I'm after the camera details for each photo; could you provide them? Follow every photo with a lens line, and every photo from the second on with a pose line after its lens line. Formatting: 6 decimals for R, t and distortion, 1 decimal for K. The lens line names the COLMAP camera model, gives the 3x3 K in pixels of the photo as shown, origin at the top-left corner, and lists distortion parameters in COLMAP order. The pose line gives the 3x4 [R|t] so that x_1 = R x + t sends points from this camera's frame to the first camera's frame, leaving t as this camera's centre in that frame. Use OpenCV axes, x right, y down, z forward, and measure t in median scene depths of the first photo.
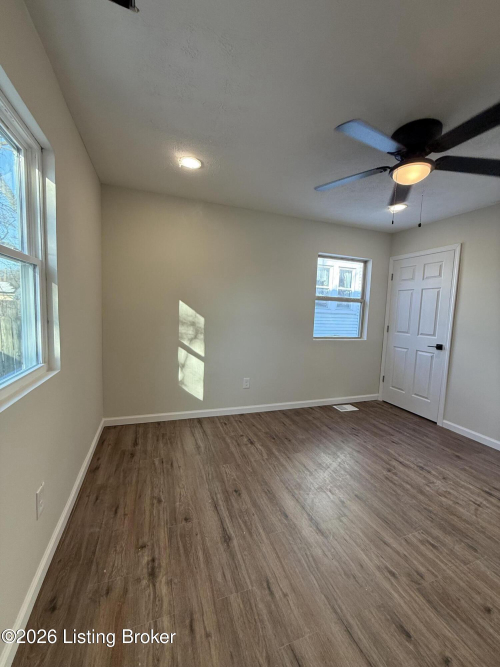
lens RADIAL K [[265.1, 0, 248.5], [0, 265.1, 332.3], [0, 0, 1]] dist [-0.000128, -0.000096]
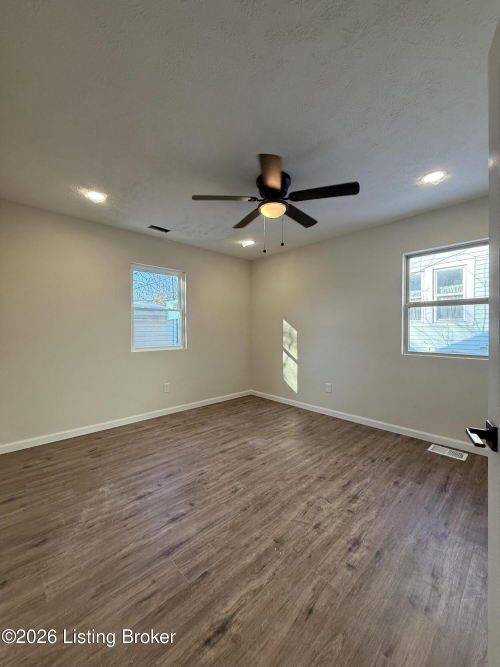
lens RADIAL K [[265.1, 0, 248.5], [0, 265.1, 332.3], [0, 0, 1]] dist [-0.000128, -0.000096]
pose [[0.401095, -0.024975, -0.915696, 1.178814], [-0.063834, 0.996436, -0.055138, 0.052837], [0.913810, 0.080568, 0.398072, 0.288589]]
